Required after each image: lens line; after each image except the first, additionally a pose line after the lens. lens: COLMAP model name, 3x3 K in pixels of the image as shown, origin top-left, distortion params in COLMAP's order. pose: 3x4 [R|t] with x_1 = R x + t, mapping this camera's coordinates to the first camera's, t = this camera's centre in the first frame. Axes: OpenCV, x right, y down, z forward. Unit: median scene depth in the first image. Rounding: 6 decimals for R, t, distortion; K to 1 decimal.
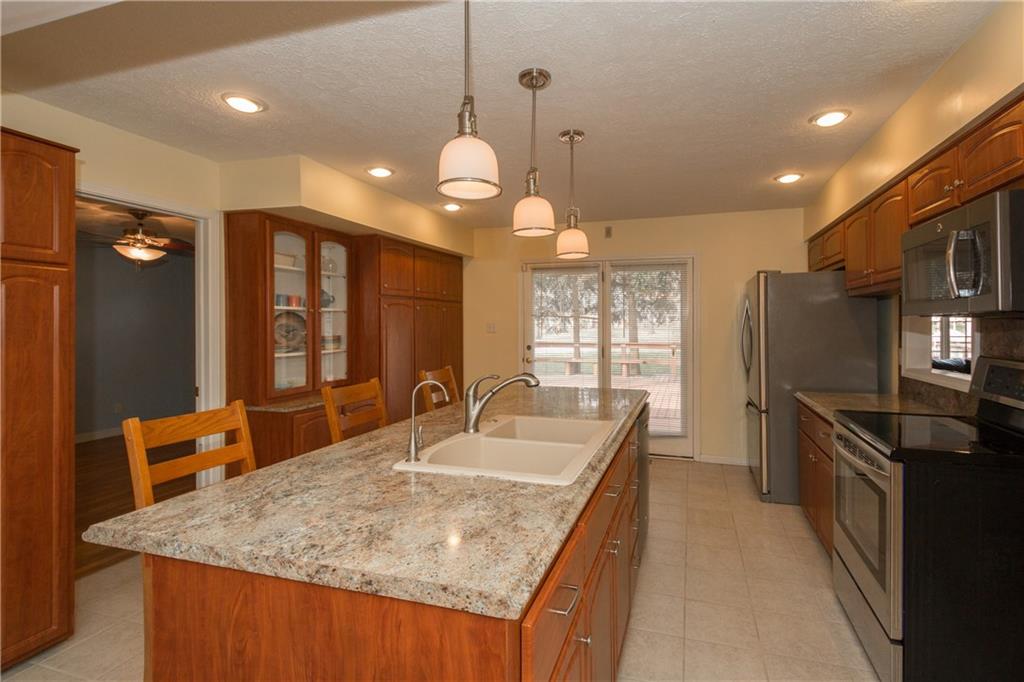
lens RADIAL K [[490.3, 0, 513.3], [0, 490.3, 324.5], [0, 0, 1]] dist [0.004162, -0.000459]
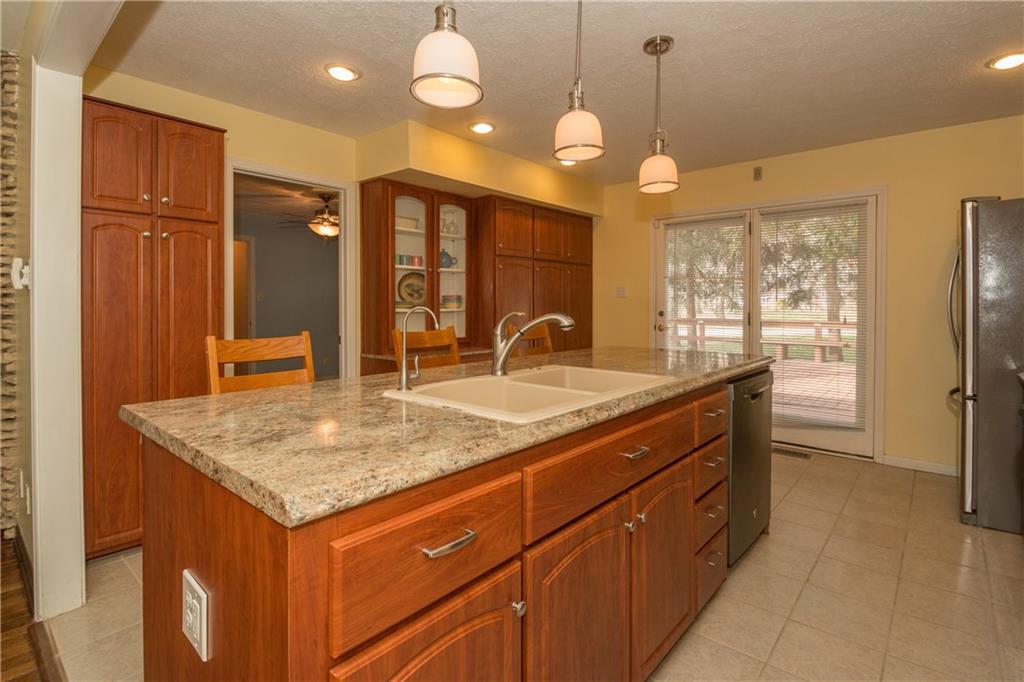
lens RADIAL K [[487.2, 0, 511.2], [0, 487.2, 318.8], [0, 0, 1]] dist [-0.005099, -0.001028]
pose [[0.920675, 0.019066, -0.389864, 0.170959], [-0.011893, 0.999713, 0.020804, 0.055680], [0.390149, -0.014518, 0.920637, 0.097575]]
